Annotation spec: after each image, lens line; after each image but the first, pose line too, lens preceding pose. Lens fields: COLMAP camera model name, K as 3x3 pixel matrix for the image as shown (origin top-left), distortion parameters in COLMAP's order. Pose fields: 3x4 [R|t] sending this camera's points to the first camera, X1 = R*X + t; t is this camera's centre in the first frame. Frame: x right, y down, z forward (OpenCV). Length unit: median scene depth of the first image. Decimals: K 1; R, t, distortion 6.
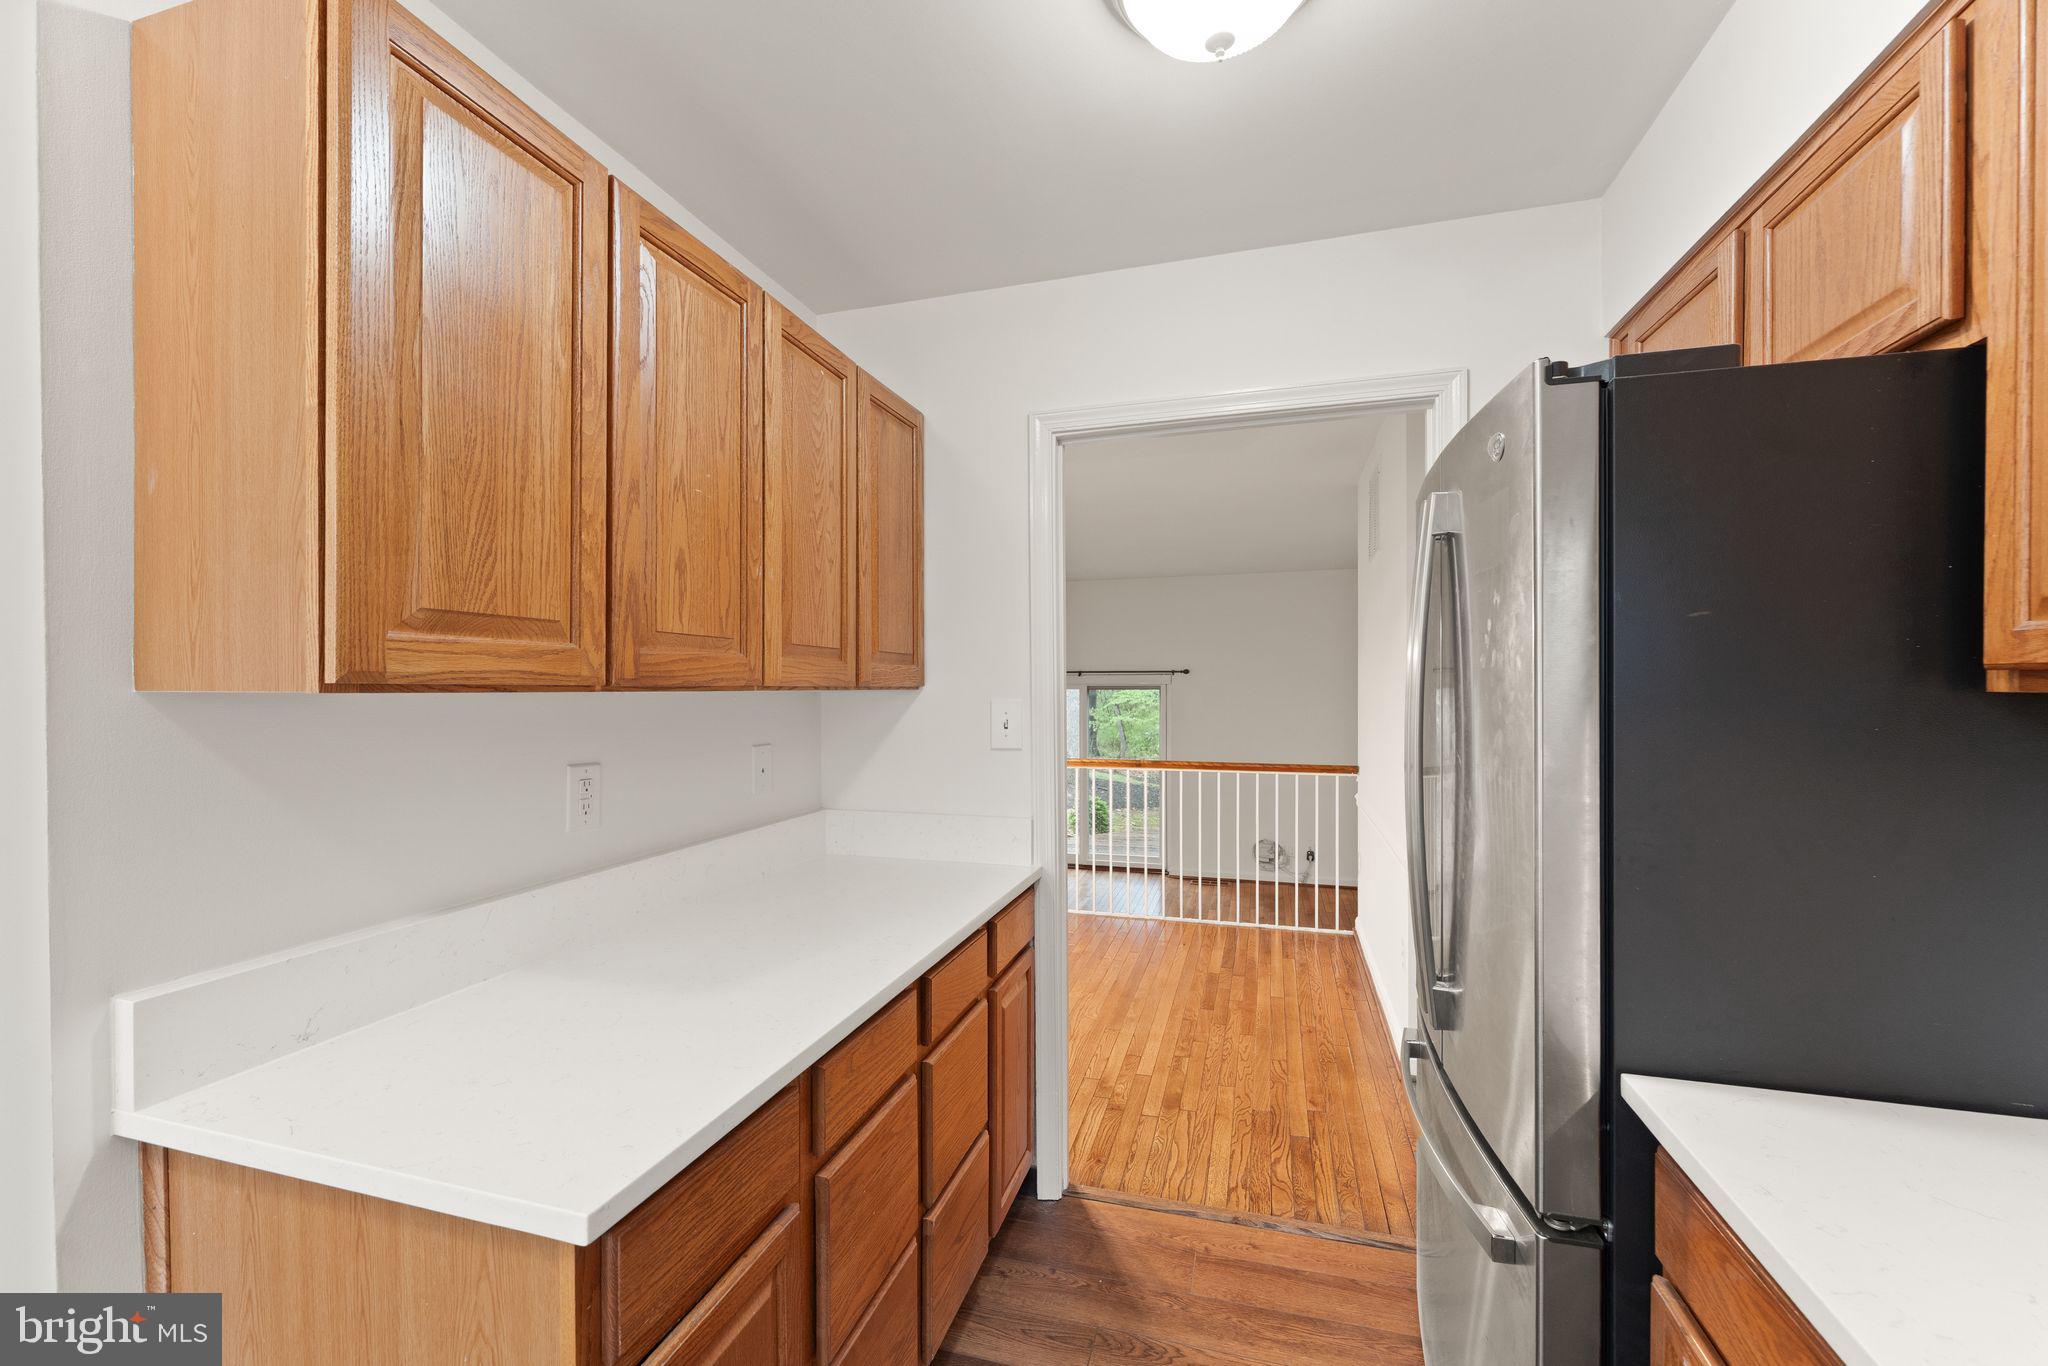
lens RADIAL K [[835.7, 0, 1026.4], [0, 835.7, 683.1], [0, 0, 1]] dist [0.000630, -0.000044]
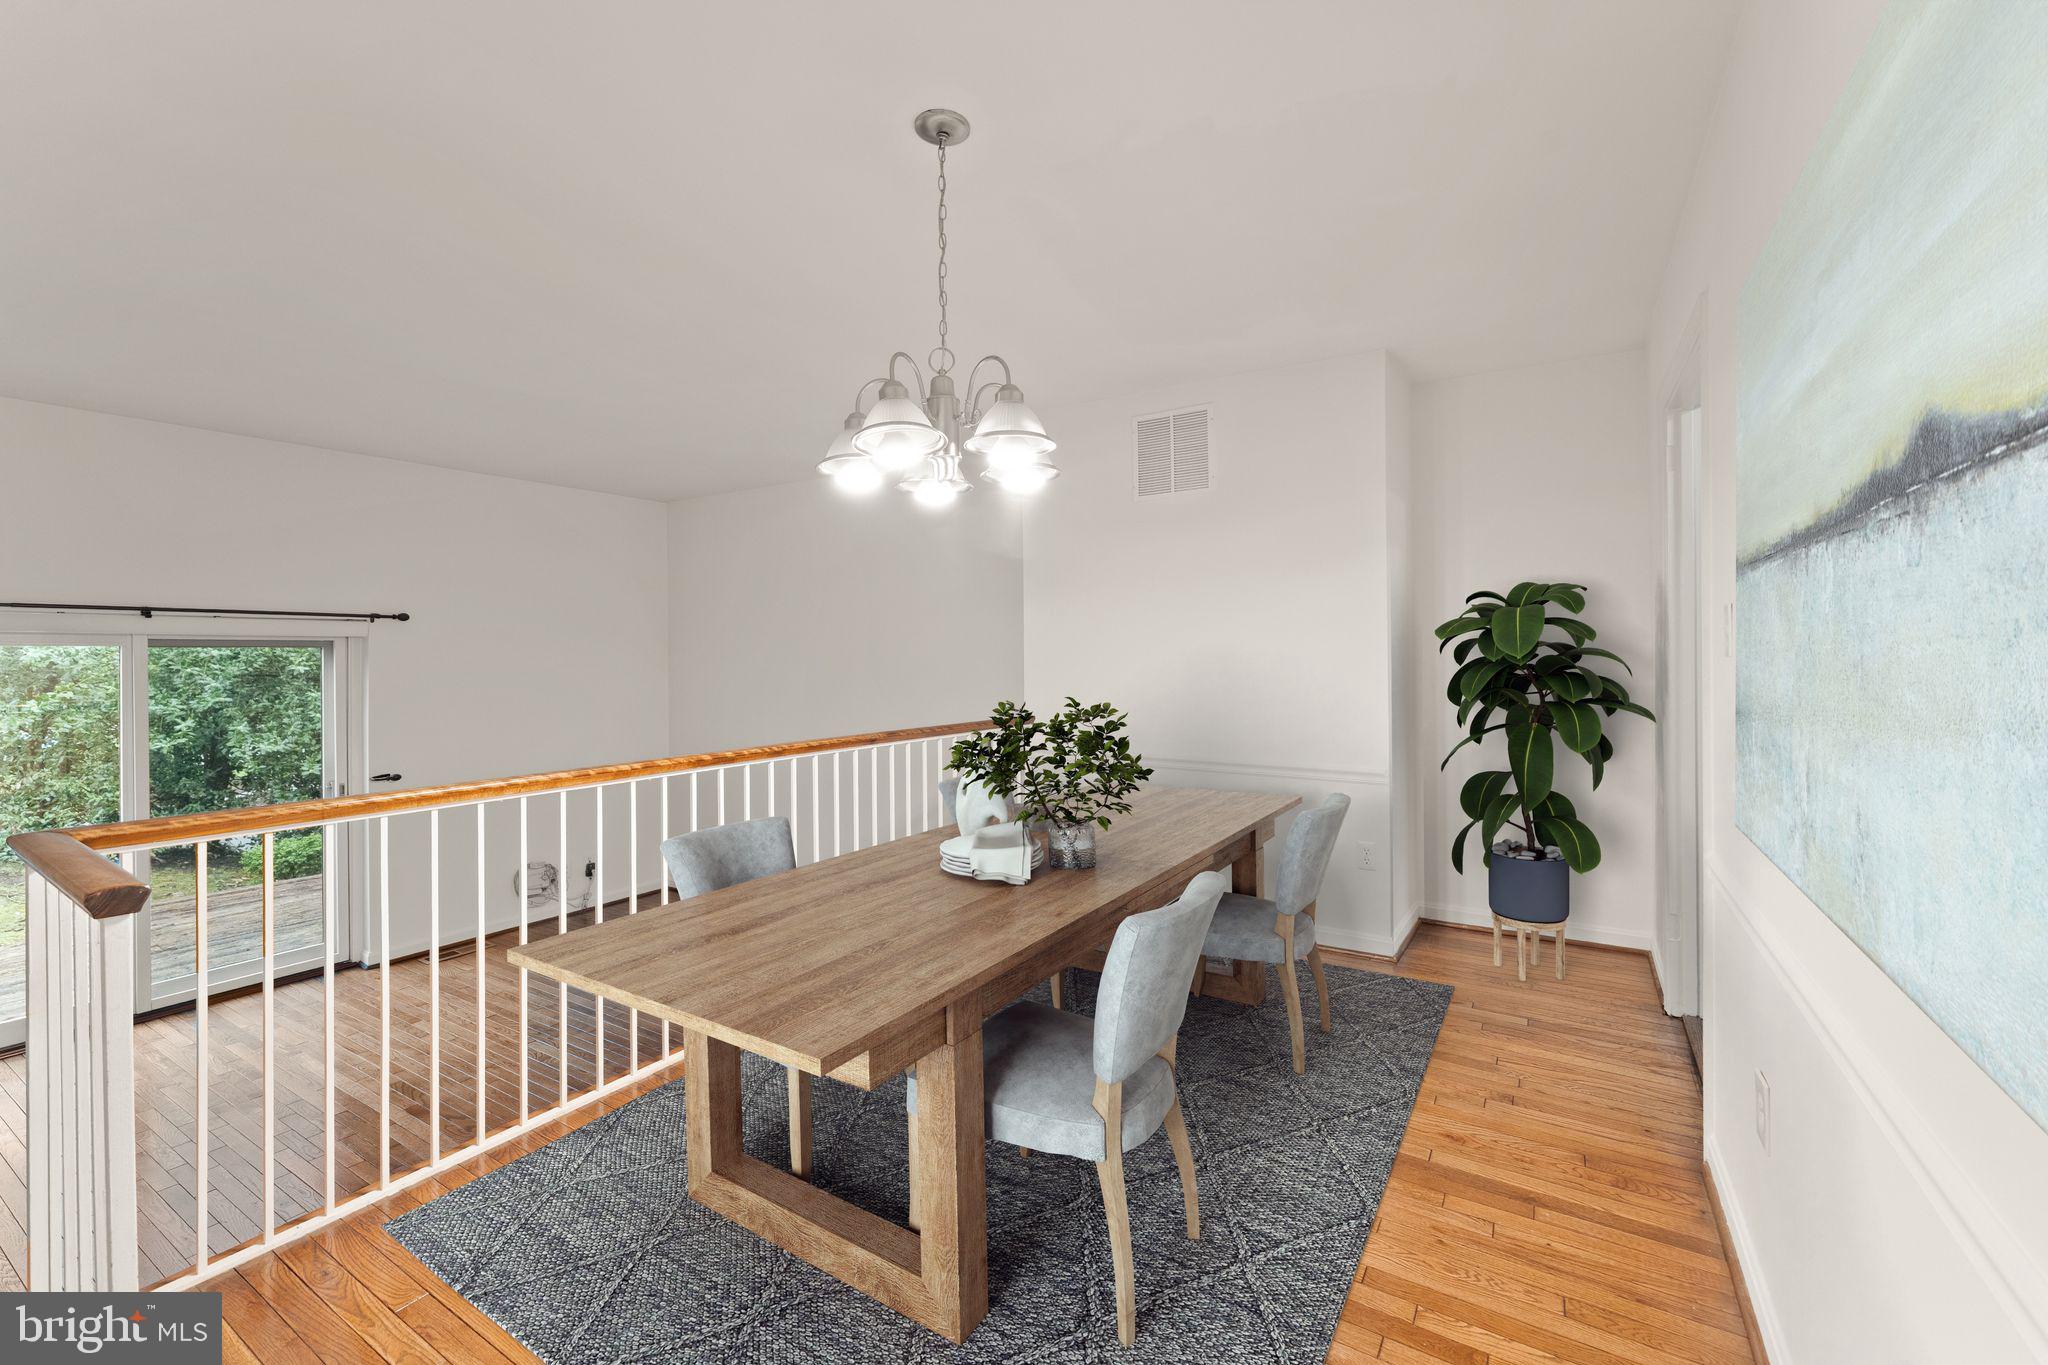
lens RADIAL K [[850.1, 0, 1027.6], [0, 850.1, 662.0], [0, 0, 1]] dist [0.000209, 0.000058]
pose [[0.271948, -0.006906, 0.962287, -0.276033], [0.006181, 0.999966, 0.005429, 0.018067], [-0.962292, 0.004471, 0.271981, 0.399082]]
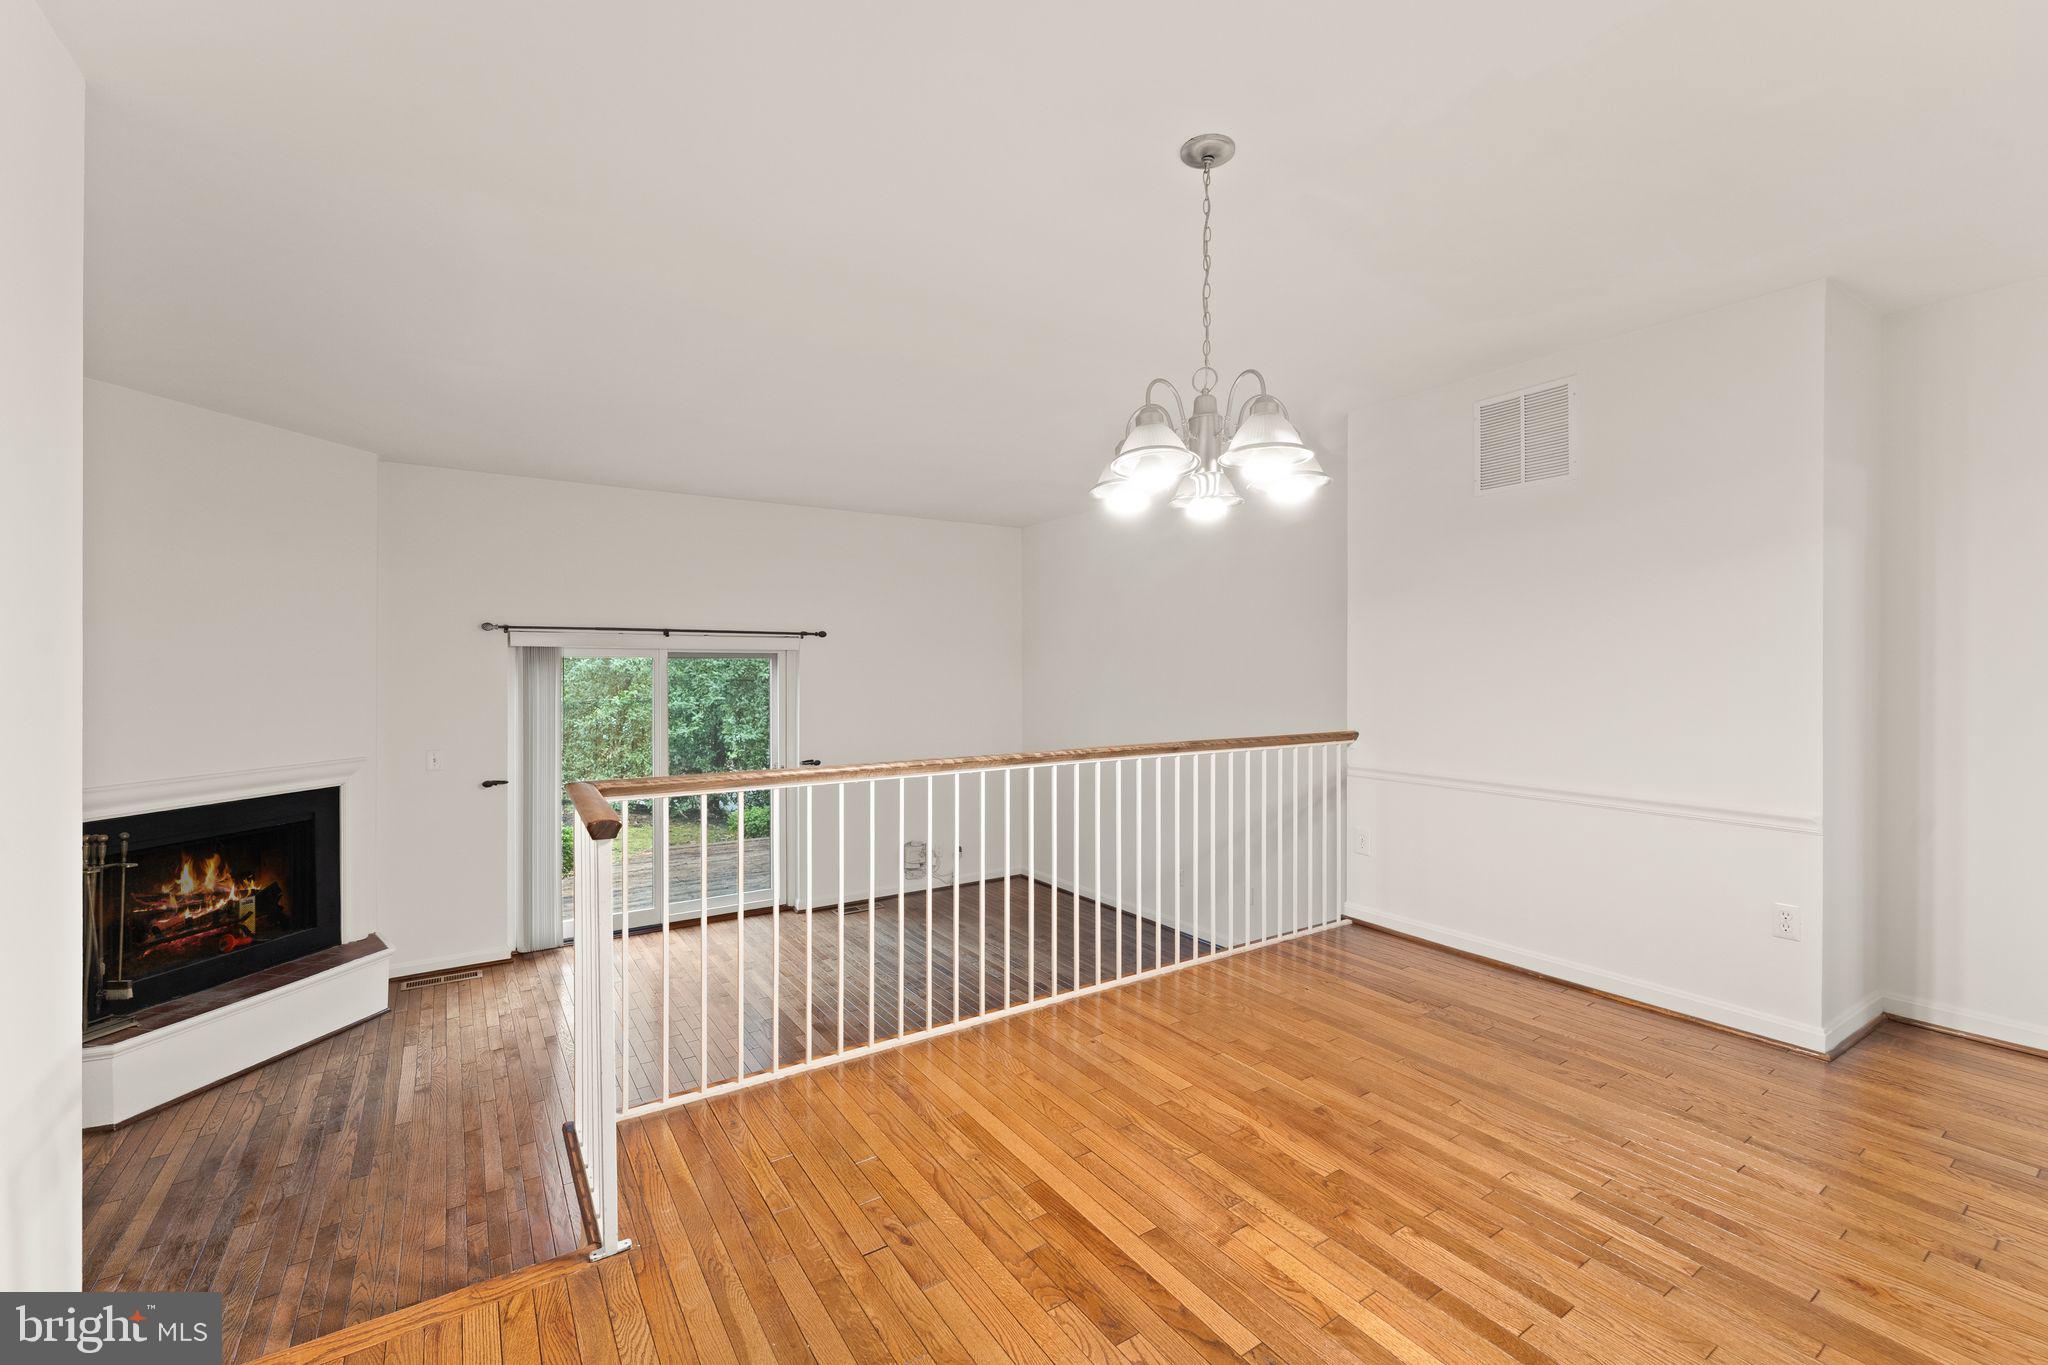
lens RADIAL K [[852.5, 0, 1029.7], [0, 852.5, 684.2], [0, 0, 1]] dist [0.000619, 0.000236]
pose [[0.641490, -0.011945, 0.767039, -0.274683], [-0.000834, 0.999867, 0.016269, 0.018481], [-0.767131, -0.011077, 0.641395, 0.367008]]
